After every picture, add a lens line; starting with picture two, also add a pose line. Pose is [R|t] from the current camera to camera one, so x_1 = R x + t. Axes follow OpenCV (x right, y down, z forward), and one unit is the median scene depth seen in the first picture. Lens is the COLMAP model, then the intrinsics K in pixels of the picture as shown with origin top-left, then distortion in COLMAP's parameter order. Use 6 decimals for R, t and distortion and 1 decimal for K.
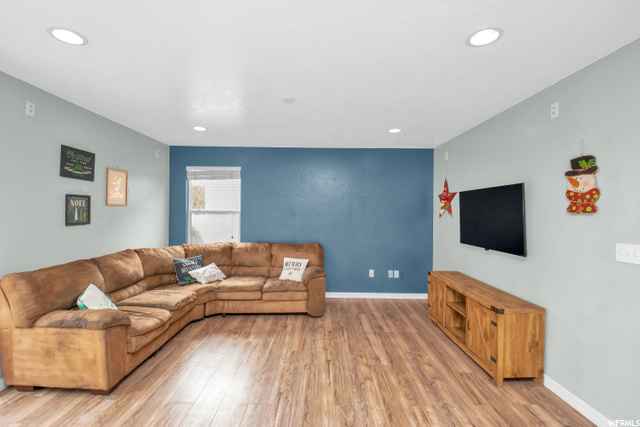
lens RADIAL K [[291.2, 0, 320.0], [0, 291.2, 213.5], [0, 0, 1]] dist [0.030514, -0.029049]
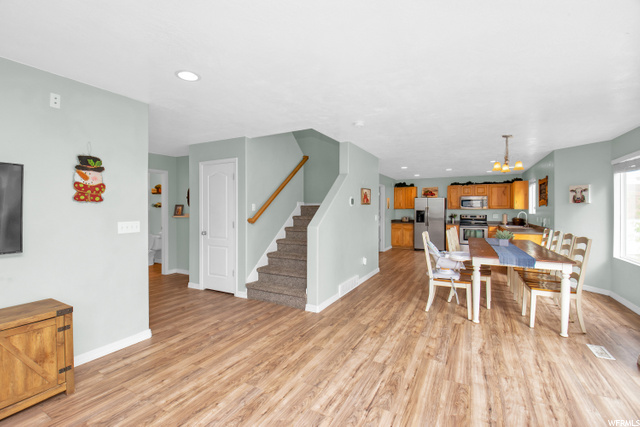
lens RADIAL K [[288.9, 0, 314.3], [0, 288.9, 207.2], [0, 0, 1]] dist [0.030148, -0.027057]
pose [[-0.868489, -0.007504, 0.495651, -0.315169], [-0.006187, 0.999972, 0.004298, 0.006182], [-0.495669, 0.000666, -0.868511, 0.921254]]
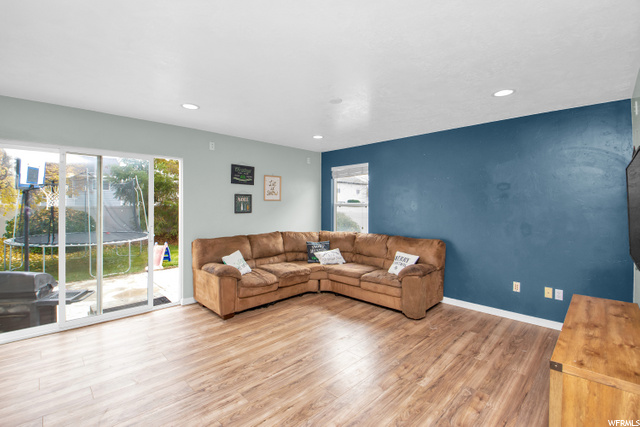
lens RADIAL K [[288.9, 0, 314.3], [0, 288.9, 207.2], [0, 0, 1]] dist [0.030148, -0.027057]
pose [[0.693655, -0.000175, -0.720307, 0.454329], [-0.000887, 0.999999, -0.001096, 0.006230], [0.720307, 0.001399, 0.693654, 0.152861]]
